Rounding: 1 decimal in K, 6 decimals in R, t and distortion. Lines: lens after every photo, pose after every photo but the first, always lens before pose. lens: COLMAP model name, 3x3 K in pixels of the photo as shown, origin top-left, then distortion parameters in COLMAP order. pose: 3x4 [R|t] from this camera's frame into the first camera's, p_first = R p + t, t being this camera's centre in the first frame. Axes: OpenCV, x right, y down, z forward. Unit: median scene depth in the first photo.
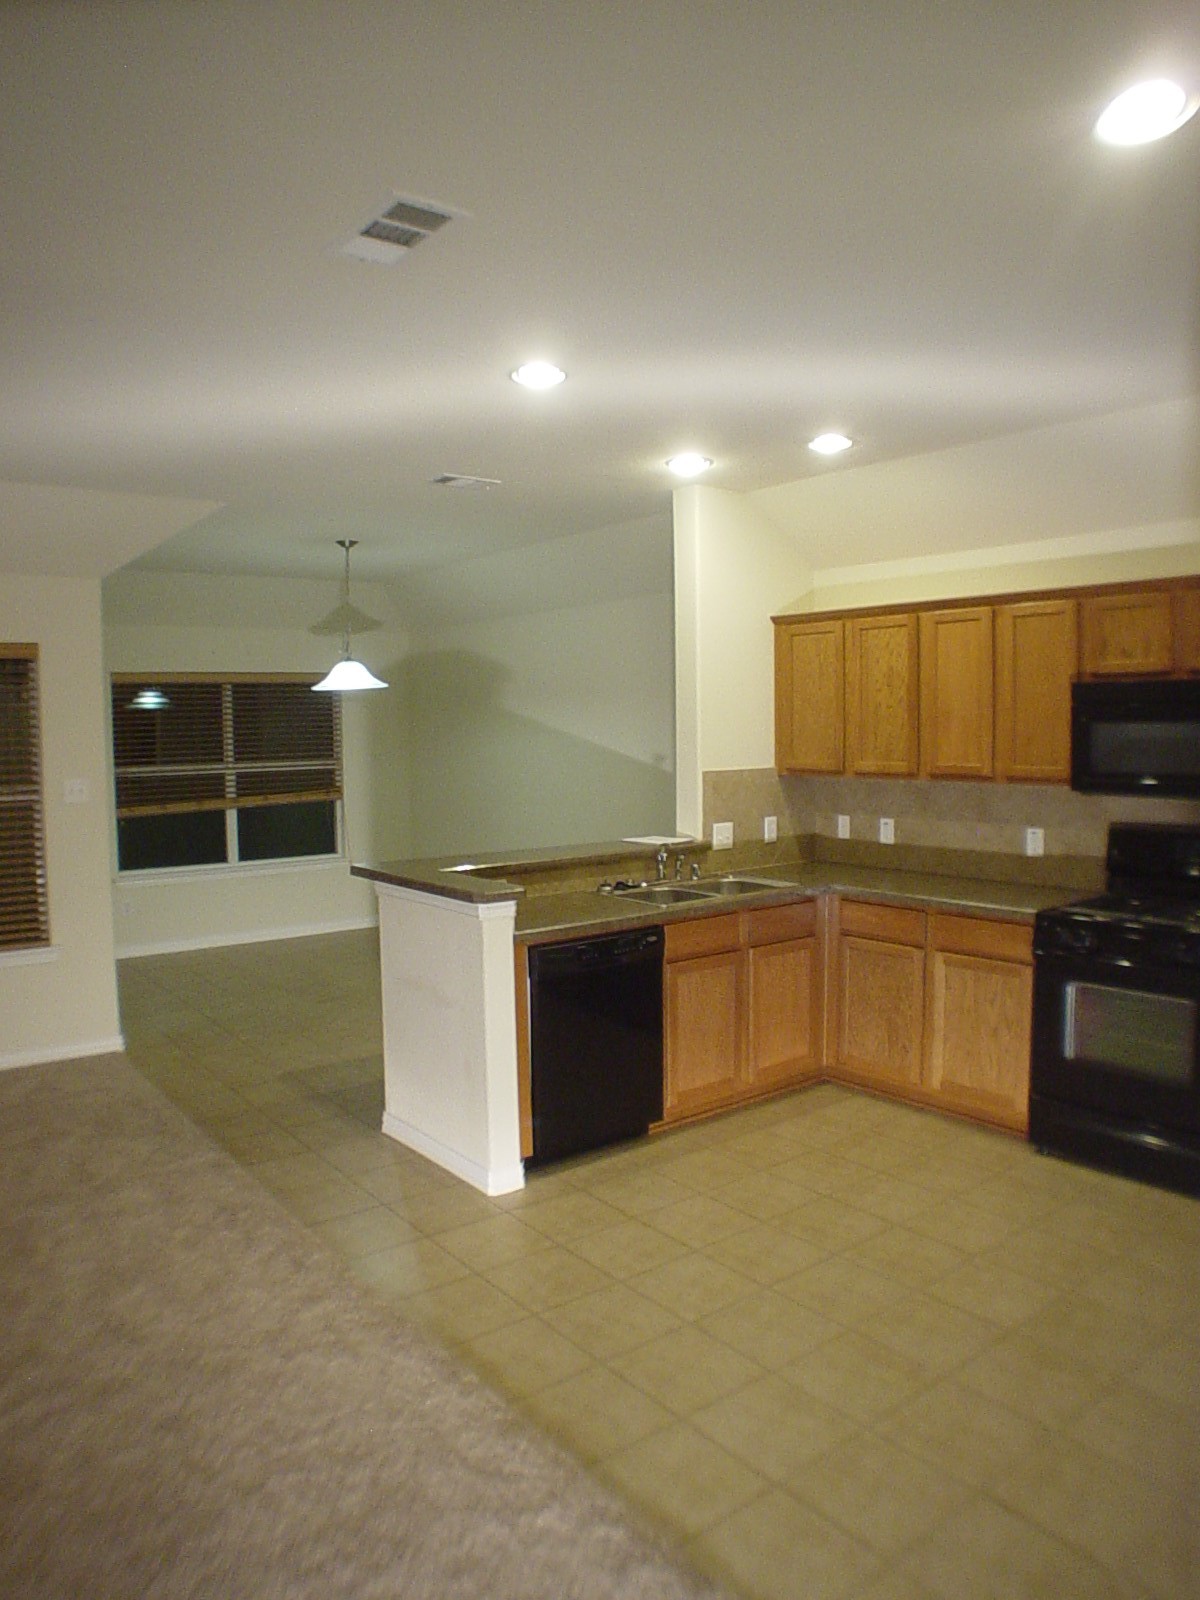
lens RADIAL K [[1107.7, 0, 601.1], [0, 1107.7, 791.6], [0, 0, 1]] dist [-0.165027, 0.079514]
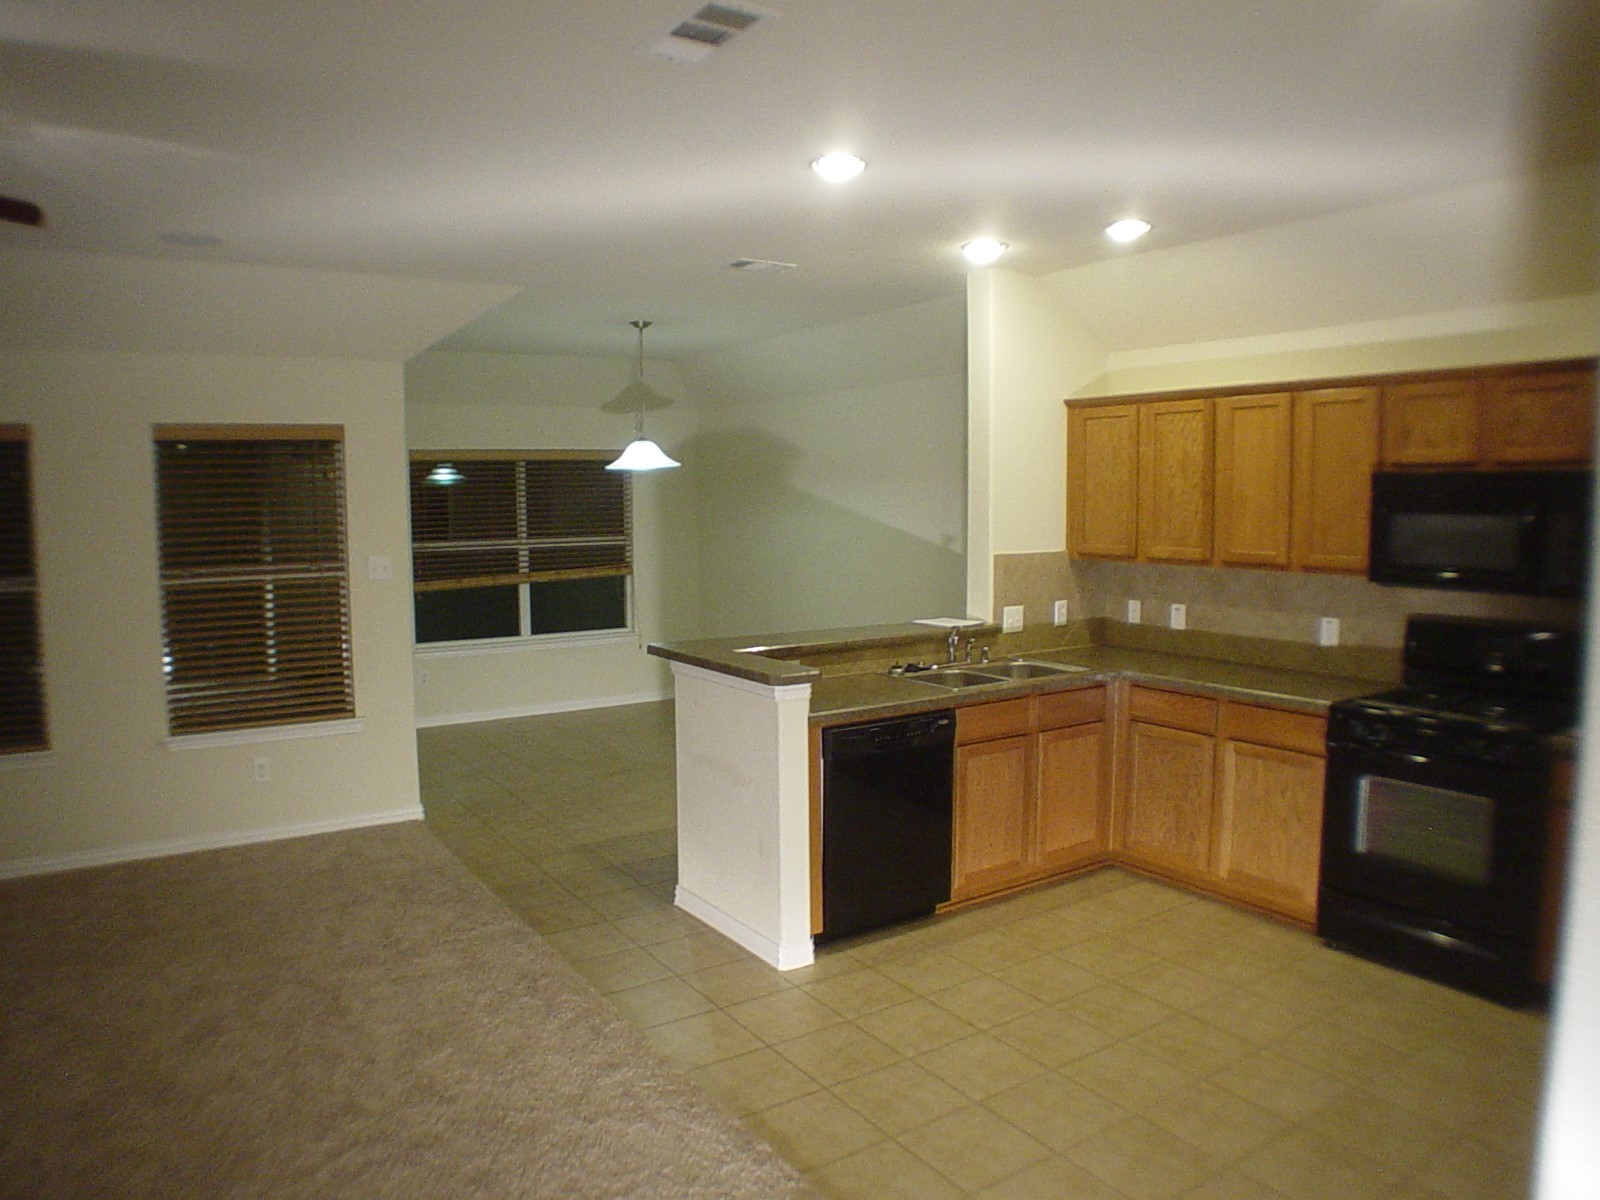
lens RADIAL K [[1107.7, 0, 791.5], [0, 1107.7, 598.7], [0, 0, 1]] dist [-0.165027, 0.079514]
pose [[0.996633, 0.013111, -0.080935, -0.009458], [-0.010545, 0.999430, 0.032056, -0.008606], [0.081309, -0.031095, 0.996204, -0.010695]]
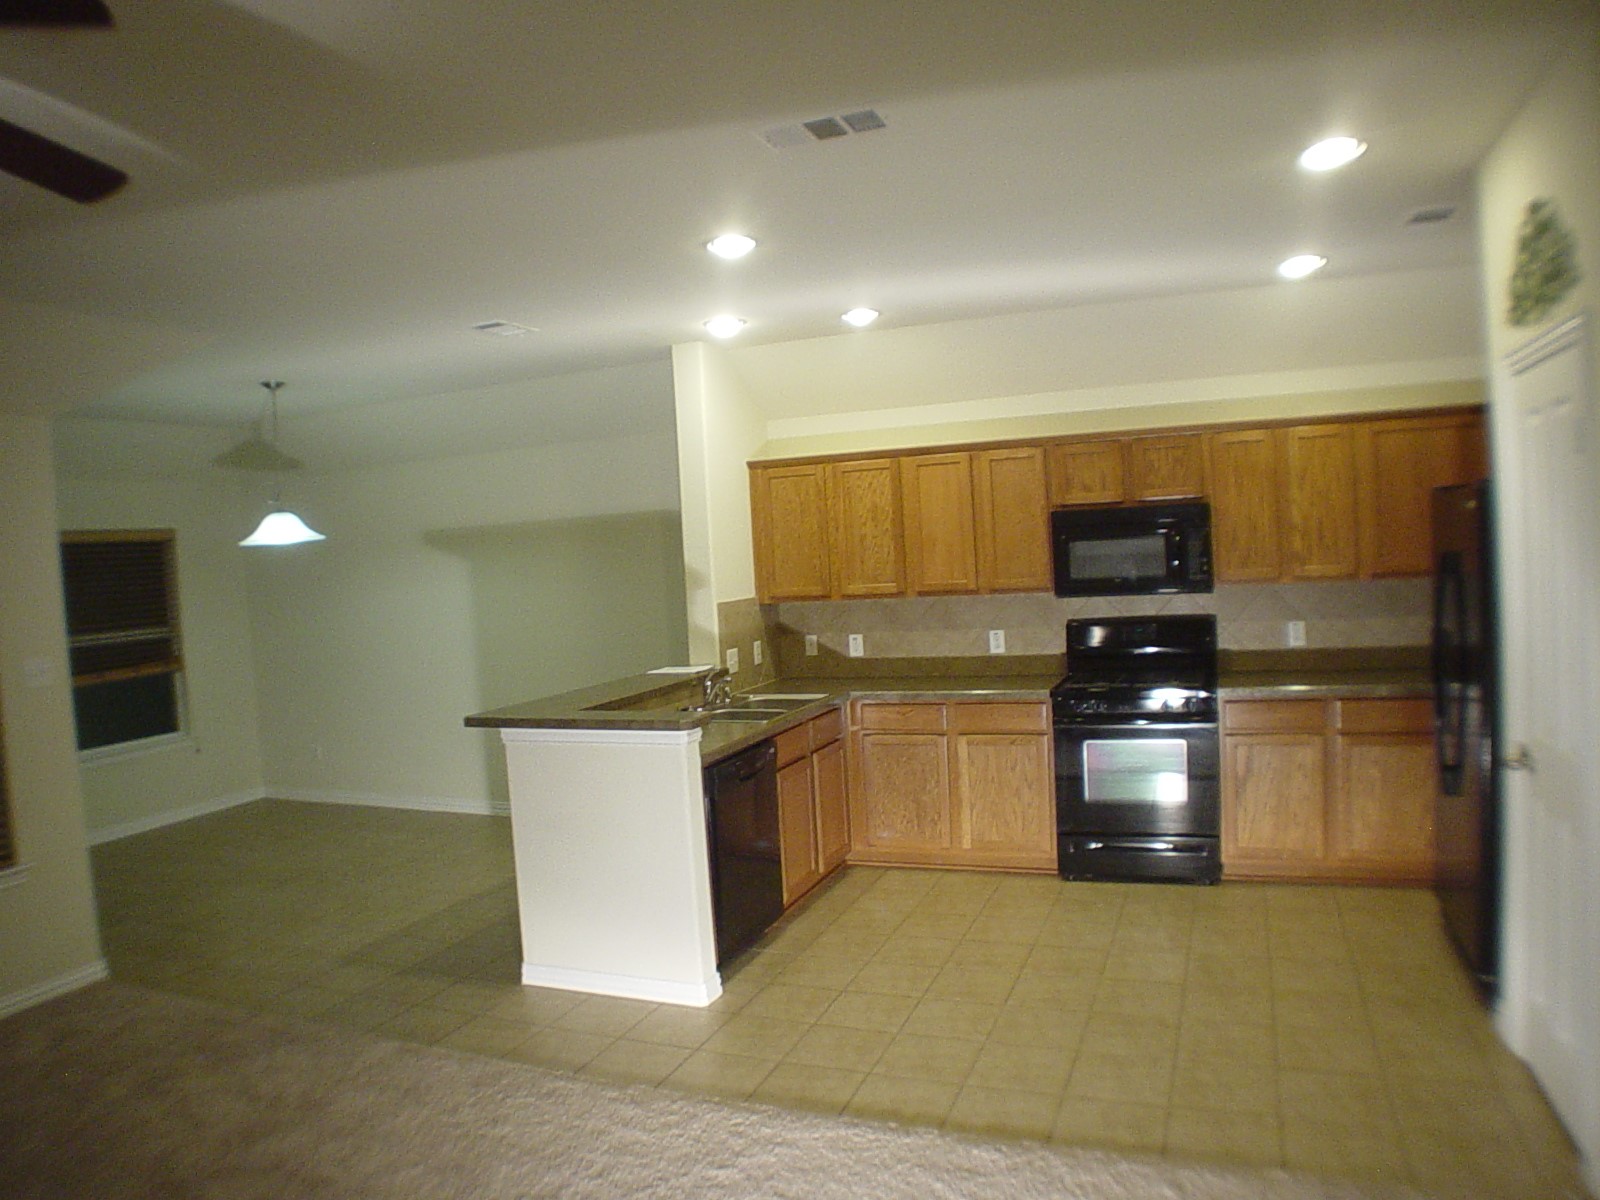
lens RADIAL K [[1107.7, 0, 788.2], [0, 1107.7, 602.5], [0, 0, 1]] dist [-0.165027, 0.079514]
pose [[0.867232, -0.060653, 0.494196, -0.378637], [0.075943, 0.997053, -0.010898, -0.001933], [-0.492079, 0.046982, 0.869282, 0.014322]]
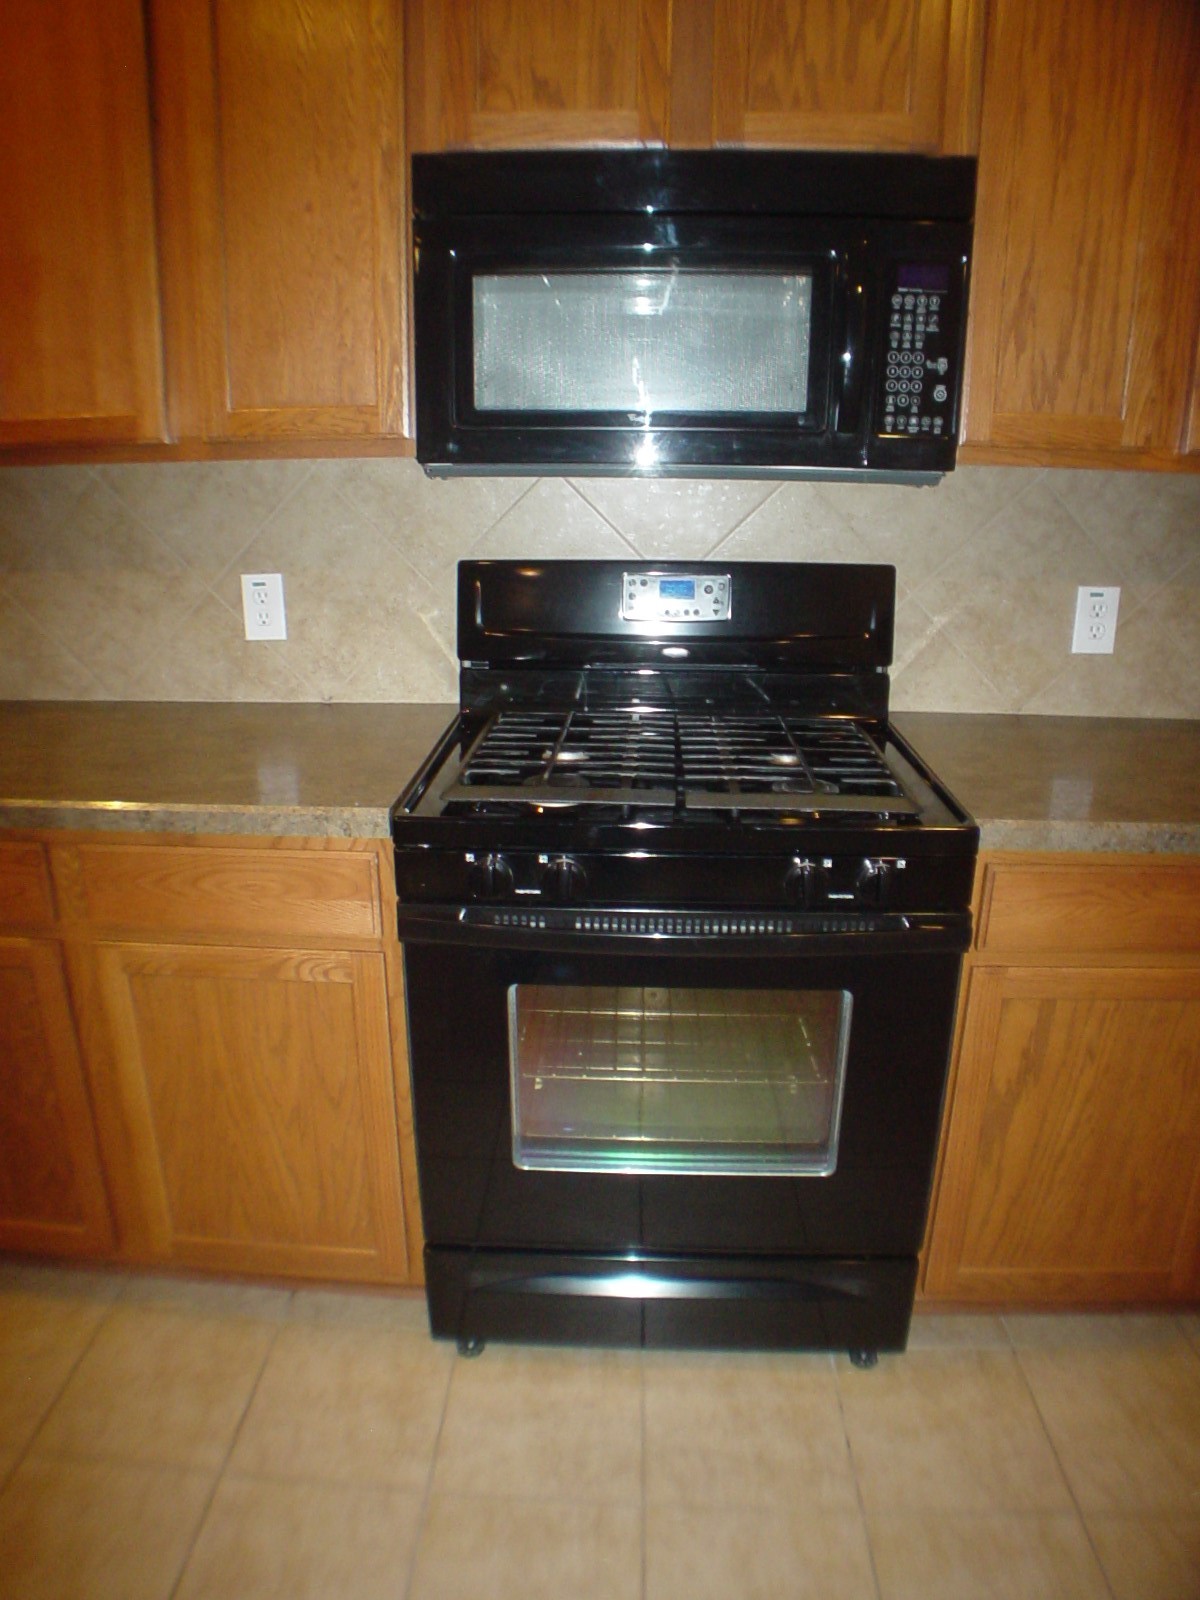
lens RADIAL K [[1107.7, 0, 592.2], [0, 1107.7, 800.1], [0, 0, 1]] dist [-0.165027, 0.079514]
pose [[0.646750, -0.216757, 0.731252, 0.138373], [0.029614, 0.965180, 0.259906, 0.011986], [-0.762127, -0.146439, 0.630649, 0.546644]]
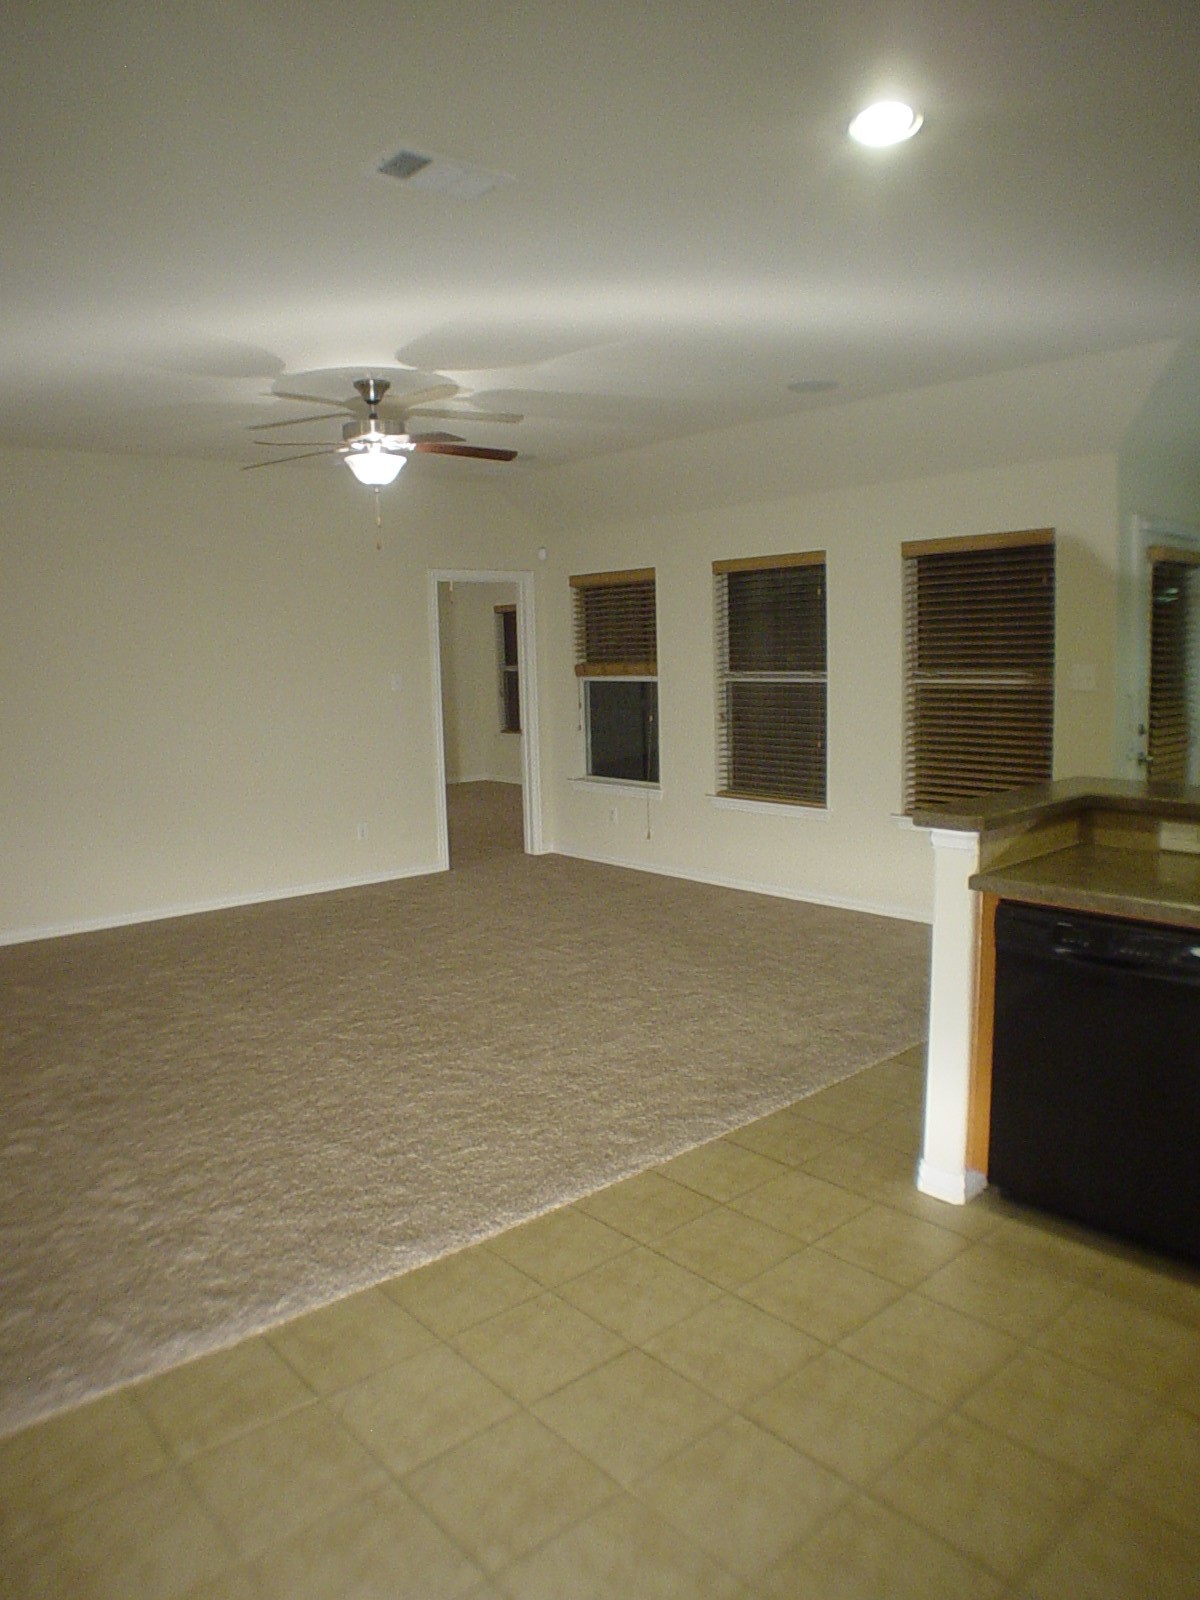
lens RADIAL K [[1107.7, 0, 600.3], [0, 1107.7, 768.6], [0, 0, 1]] dist [-0.165027, 0.079514]
pose [[0.059296, 0.121602, -0.990806, 0.453207], [-0.037384, 0.992127, 0.119527, -0.020043], [0.997540, 0.029953, 0.063375, 0.495515]]
